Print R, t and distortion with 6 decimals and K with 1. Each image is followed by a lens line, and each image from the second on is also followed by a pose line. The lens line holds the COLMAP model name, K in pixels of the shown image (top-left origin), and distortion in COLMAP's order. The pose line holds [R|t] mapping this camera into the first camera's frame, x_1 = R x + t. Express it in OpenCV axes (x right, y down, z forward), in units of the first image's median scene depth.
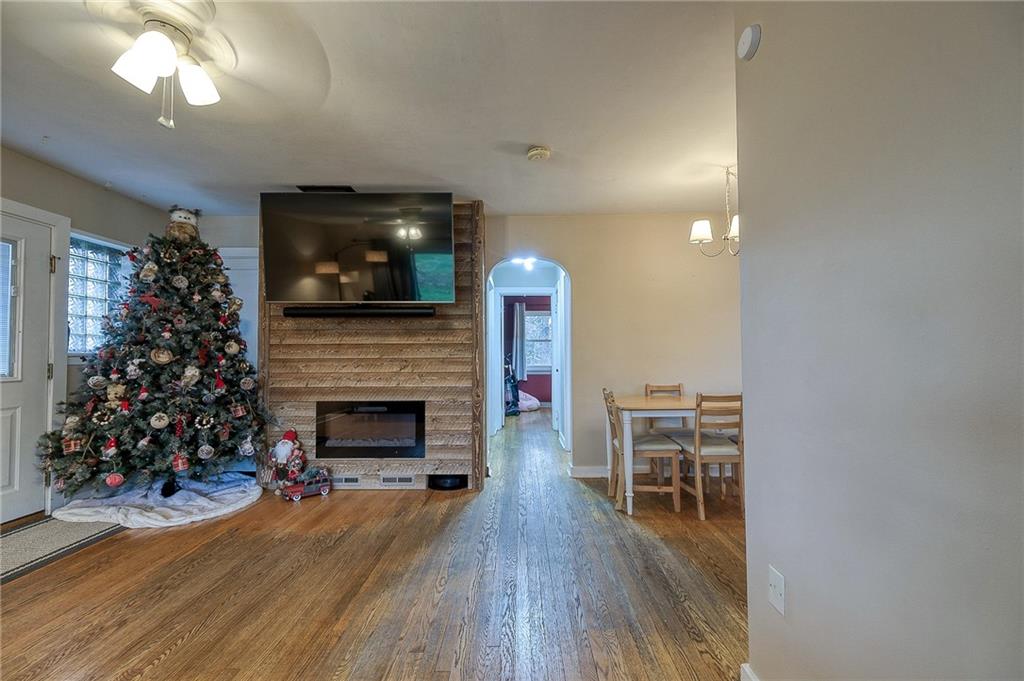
lens RADIAL K [[431.6, 0, 512.0], [0, 431.6, 340.5], [0, 0, 1]] dist [0.012185, -0.000161]
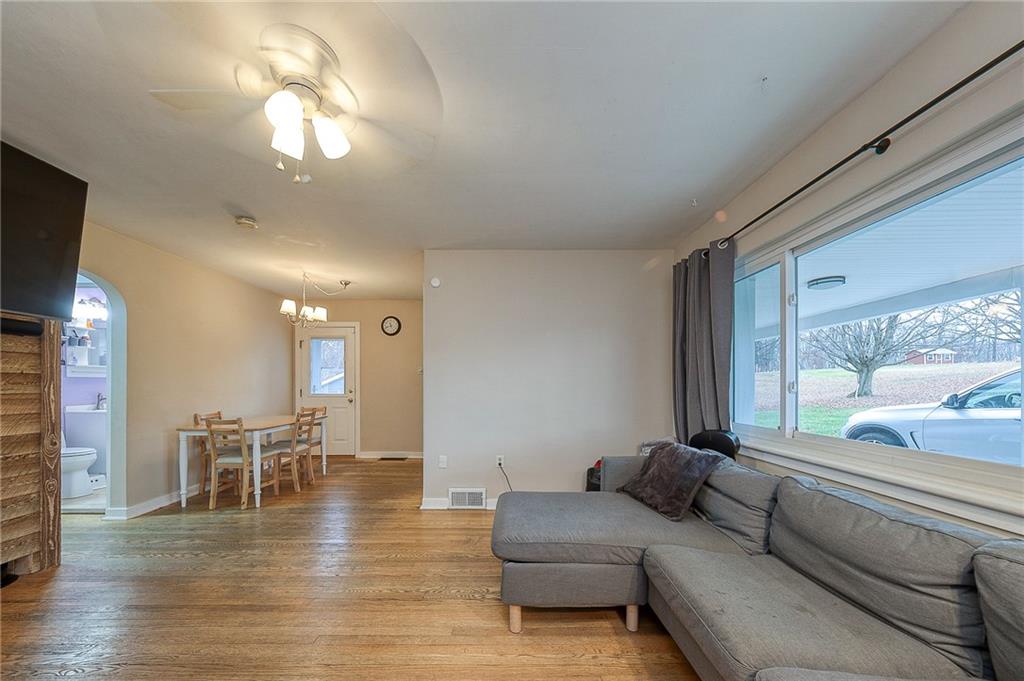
lens RADIAL K [[356.1, 0, 528.9], [0, 356.1, 350.5], [0, 0, 1]] dist [0.000491, 0.000120]
pose [[-0.069453, 0.101015, 0.992458, -0.856306], [-0.033242, 0.994073, -0.103506, 0.002234], [-0.997031, -0.040180, -0.065684, 0.228236]]
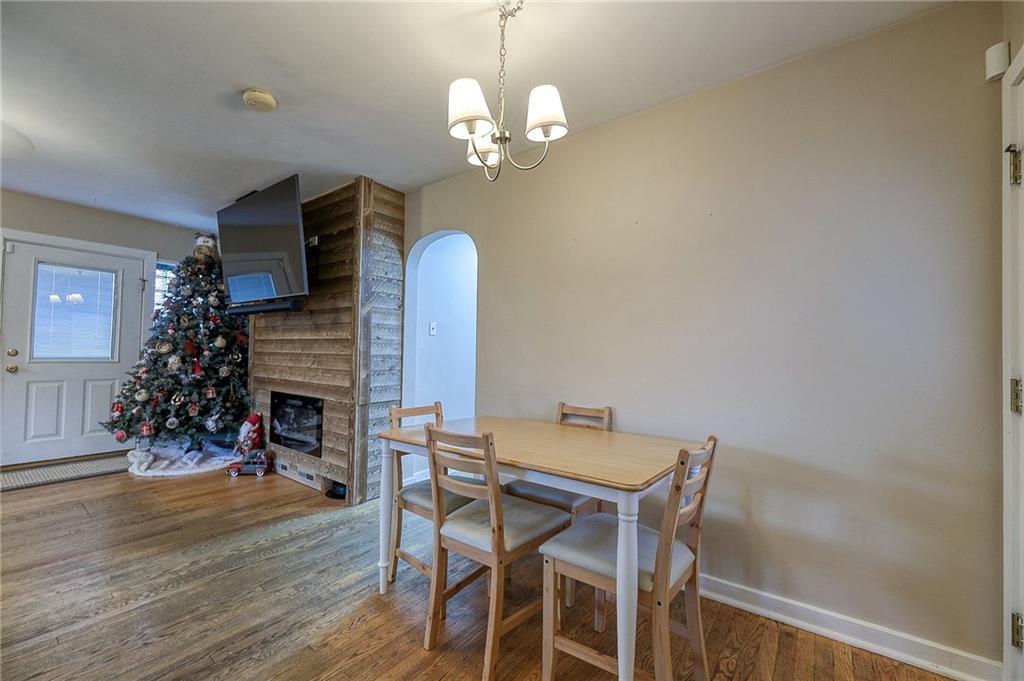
lens RADIAL K [[421.7, 0, 512.0], [0, 421.7, 340.5], [0, 0, 1]] dist [-0.000244, -0.000059]
pose [[0.804294, 0.003810, -0.594219, 0.749415], [-0.003687, 0.999992, 0.001421, 0.008391], [0.594220, 0.001047, 0.804302, 0.541592]]
